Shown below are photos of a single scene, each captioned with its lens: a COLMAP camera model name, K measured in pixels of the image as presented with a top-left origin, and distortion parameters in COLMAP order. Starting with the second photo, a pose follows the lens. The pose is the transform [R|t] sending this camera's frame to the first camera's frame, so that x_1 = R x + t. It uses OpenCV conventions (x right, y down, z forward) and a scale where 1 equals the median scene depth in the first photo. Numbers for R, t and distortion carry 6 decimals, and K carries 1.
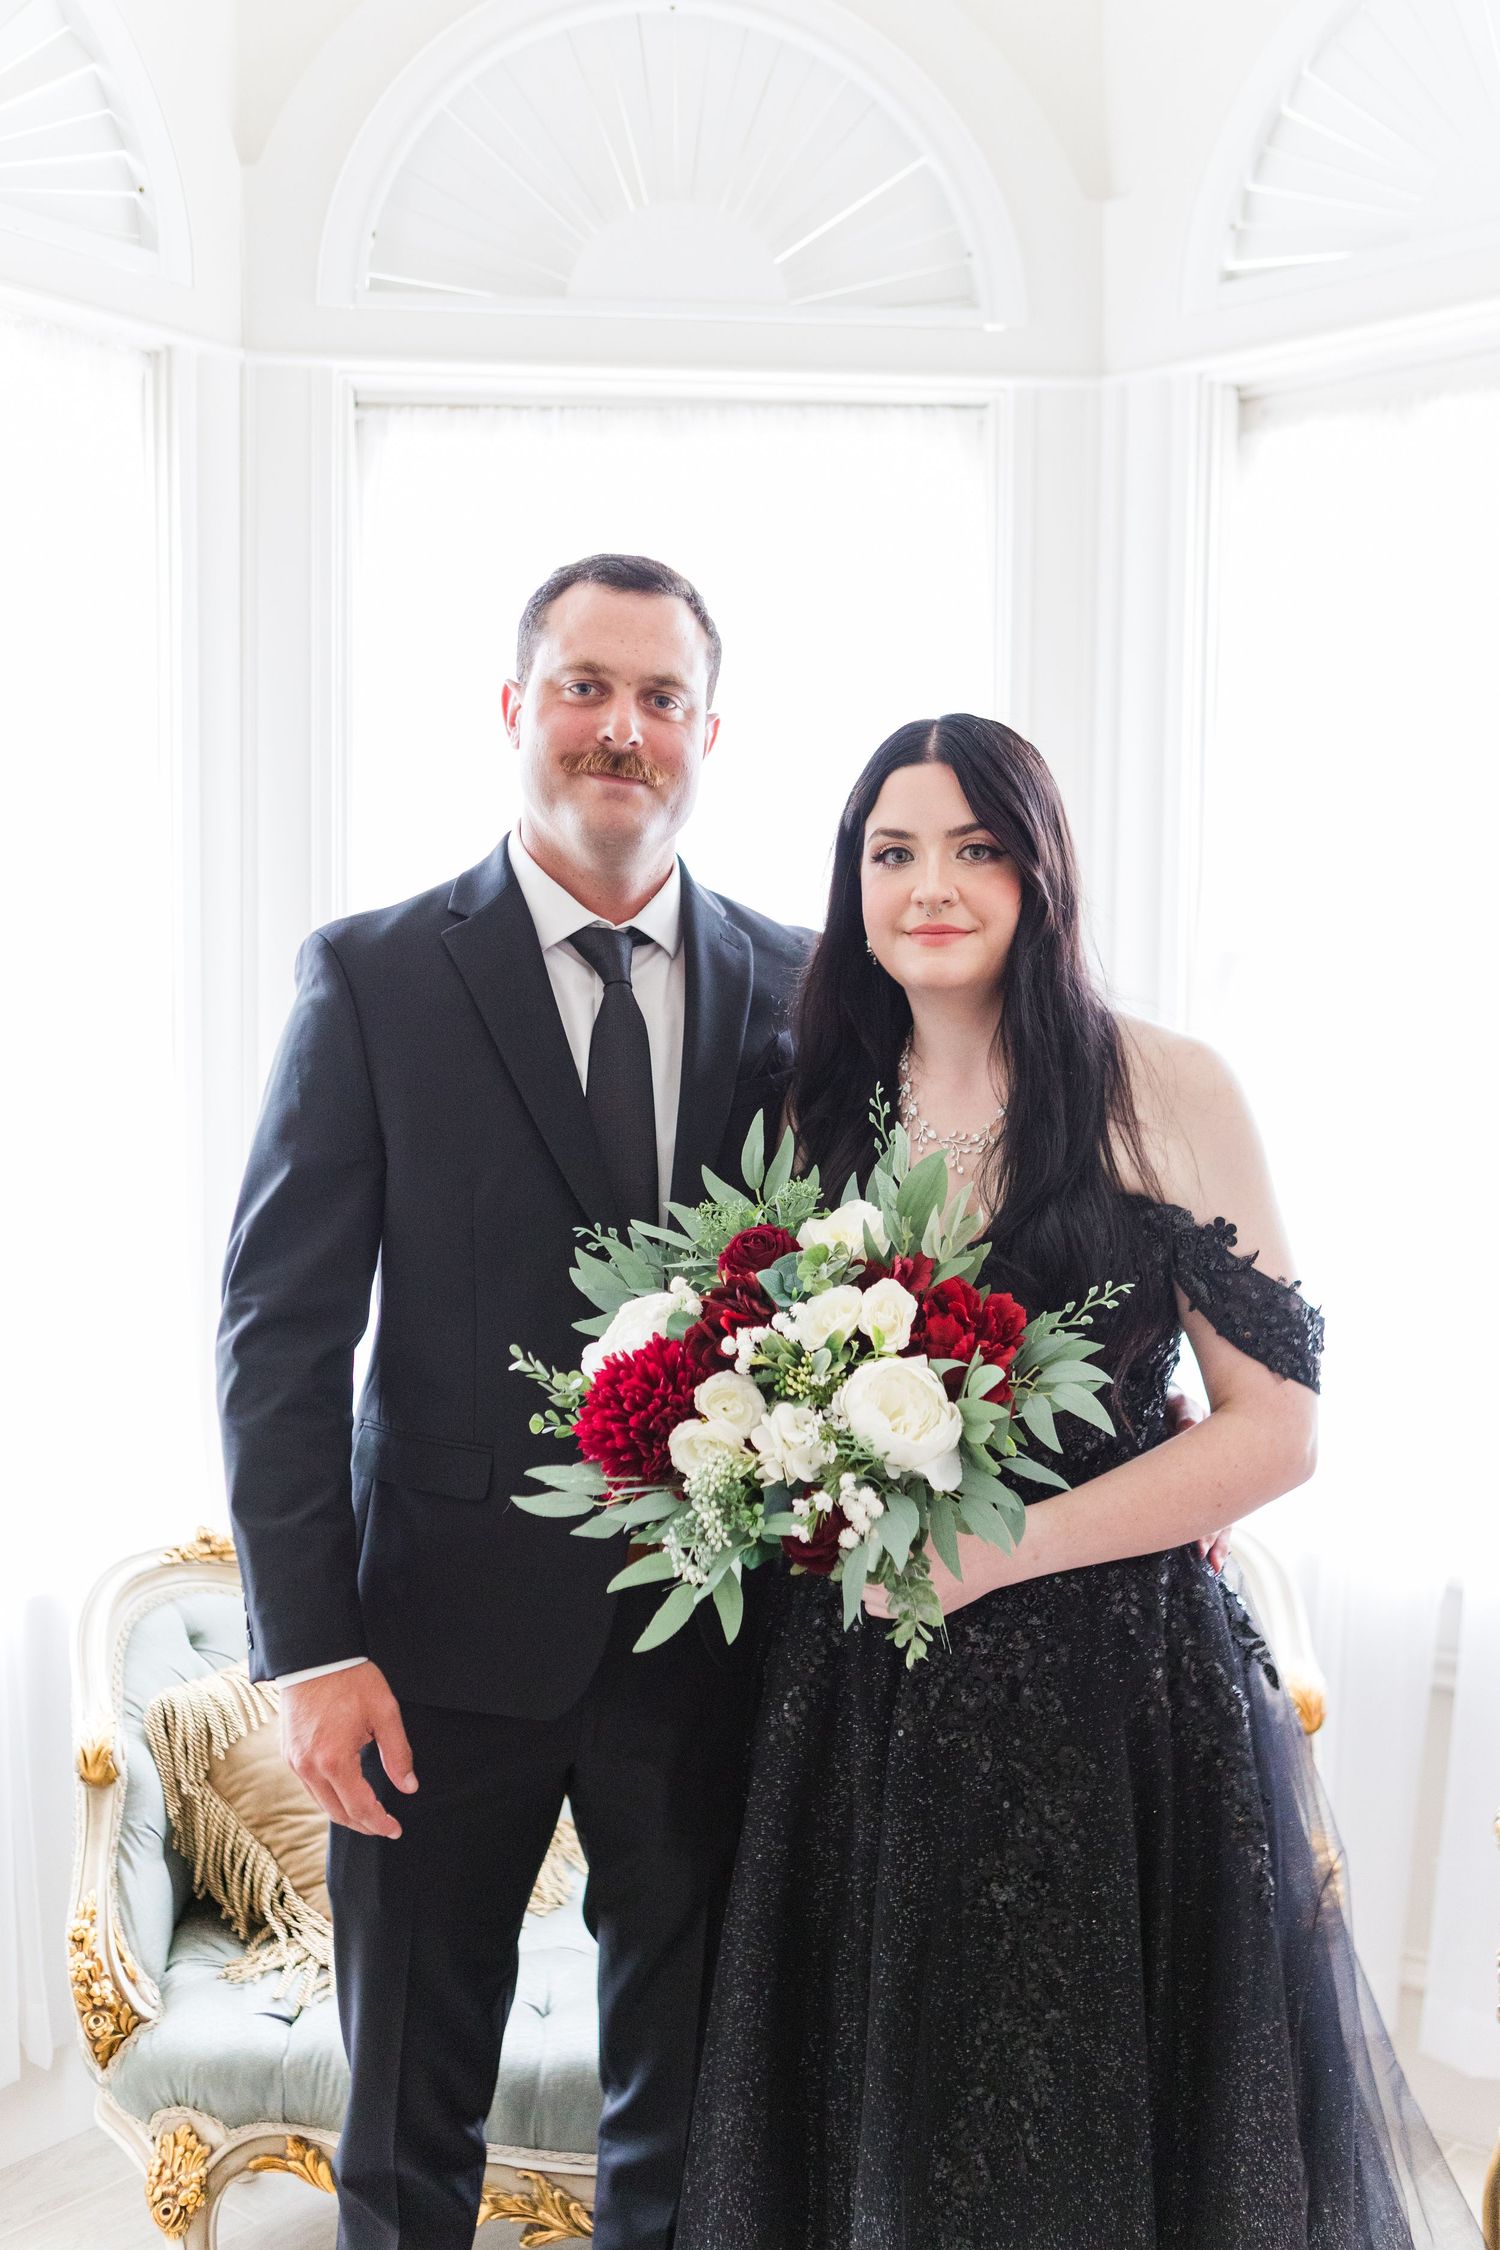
lens RADIAL K [[2272.7, 0, 773.3], [0, 2272.7, 1102.3], [0, 0, 1]] dist [-0.006952, 0.000000]
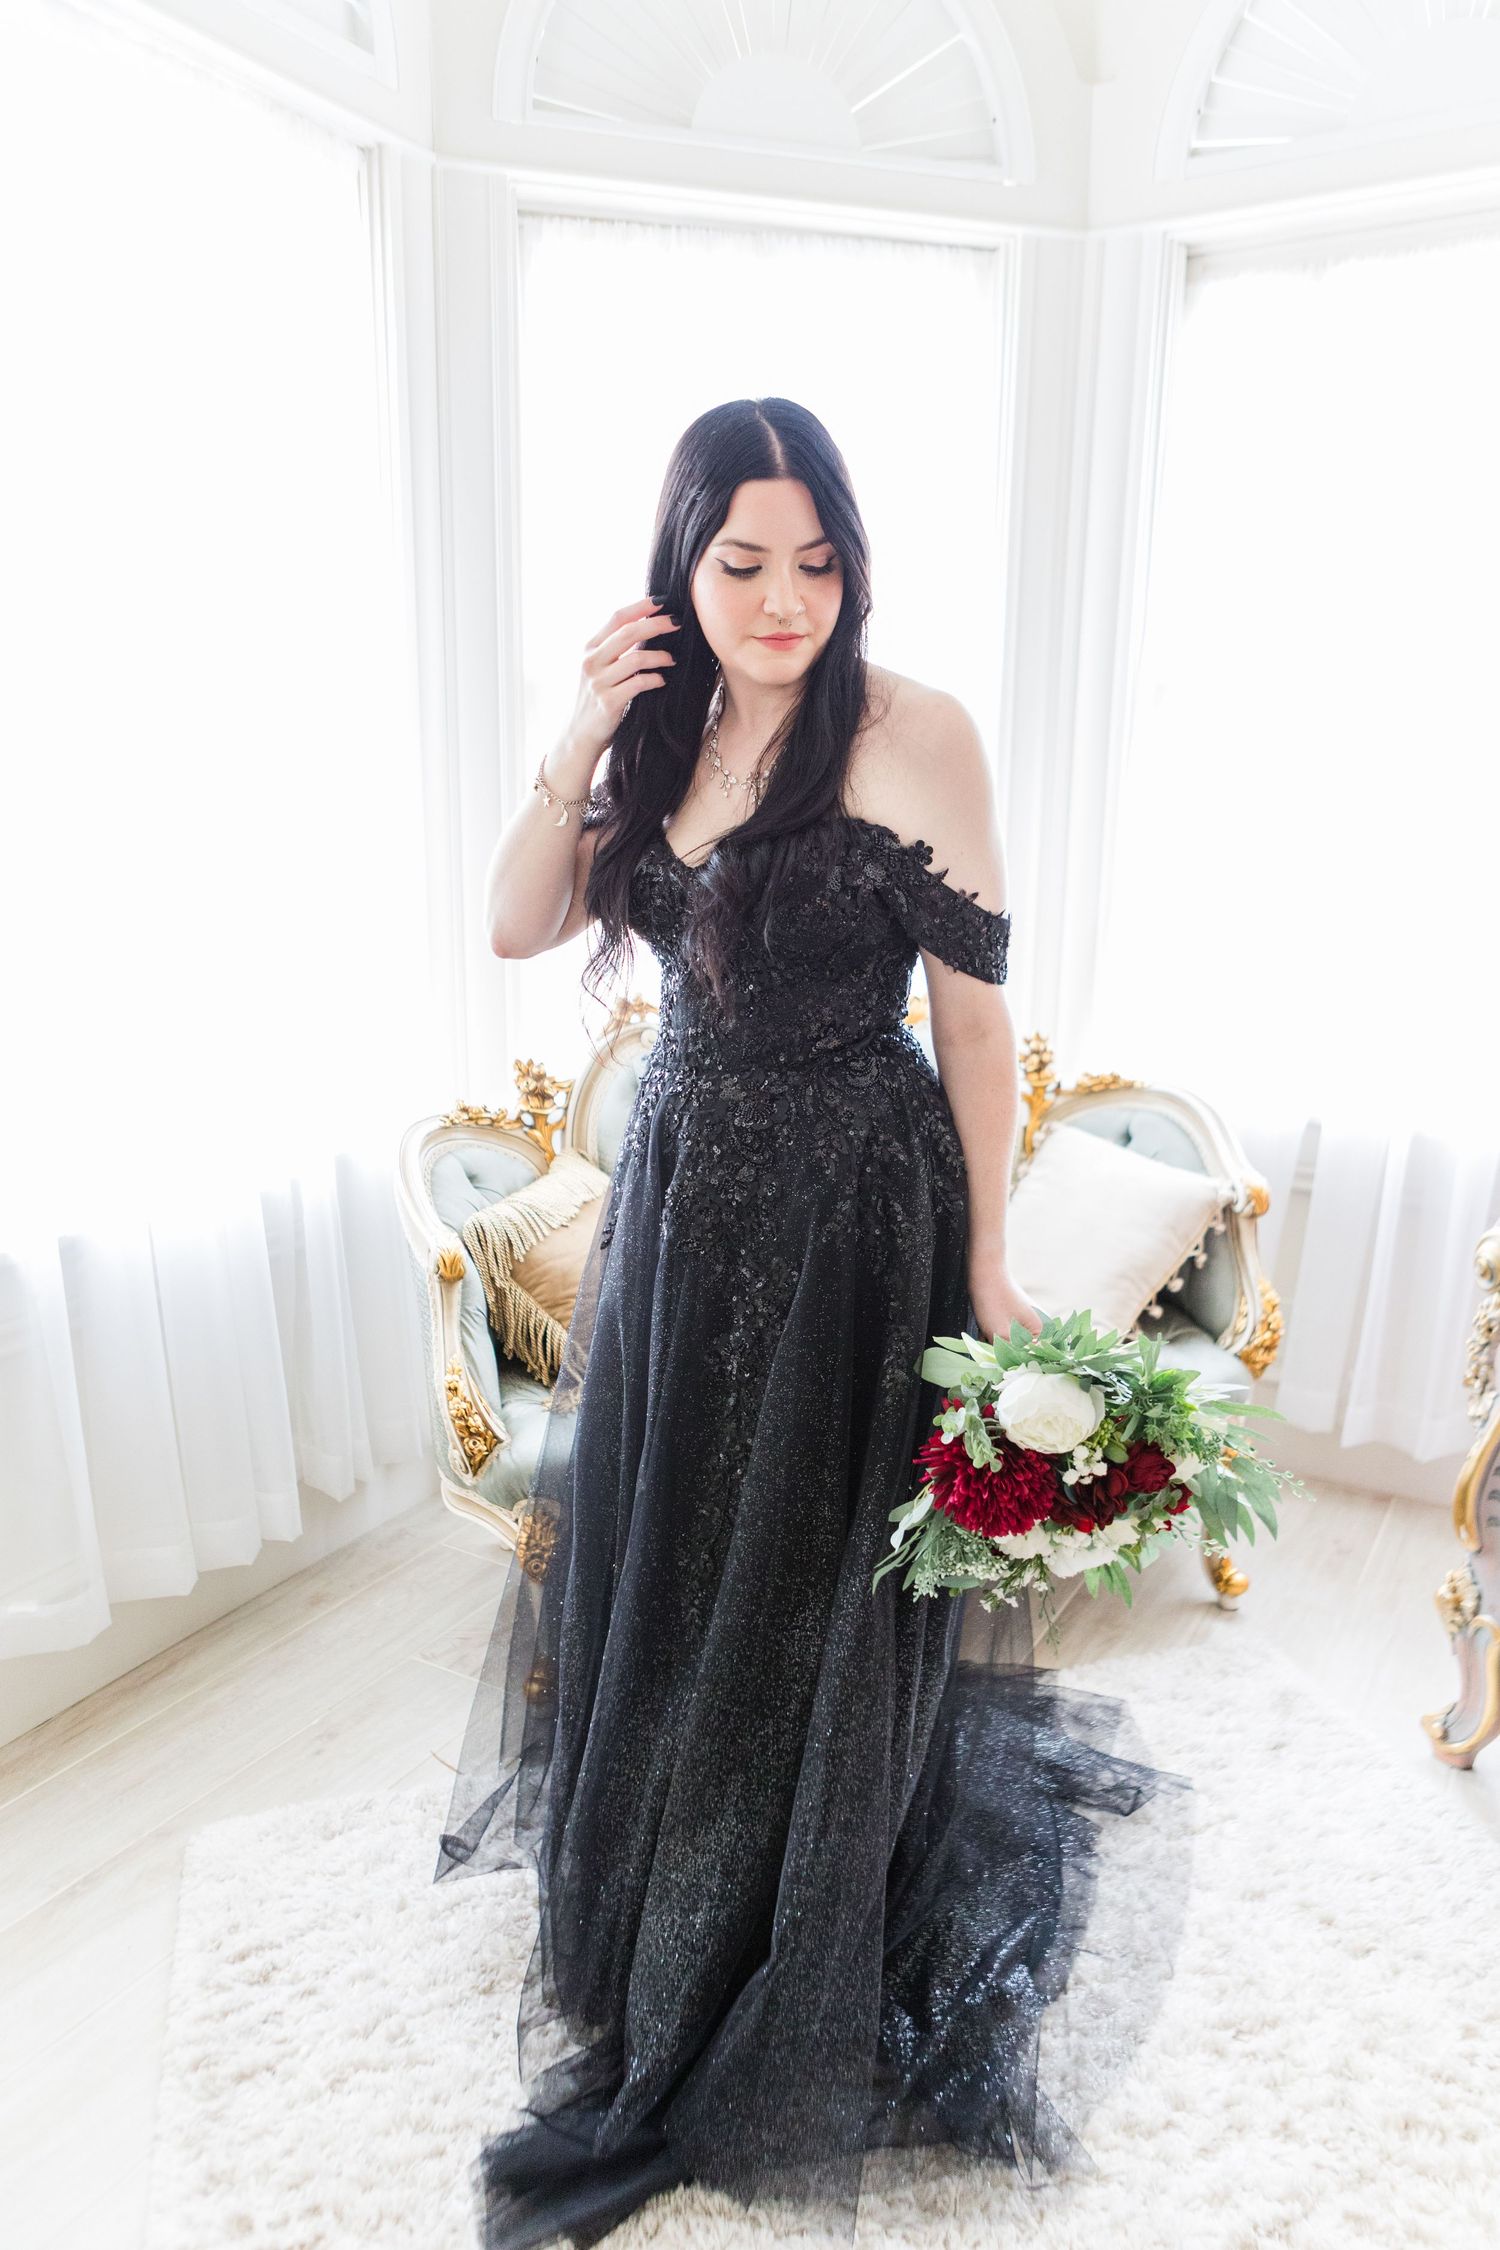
lens RADIAL K [[1564.1, 0, 755.8], [0, 1564.1, 1142.9], [0, 0, 1]] dist [-0.010655, 0.003374]
pose [[0.986022, -0.024015, 0.164875, -0.213777], [-0.007904, 0.981702, 0.190261, 0.030532], [-0.166427, -0.188905, 0.967790, 0.058770]]
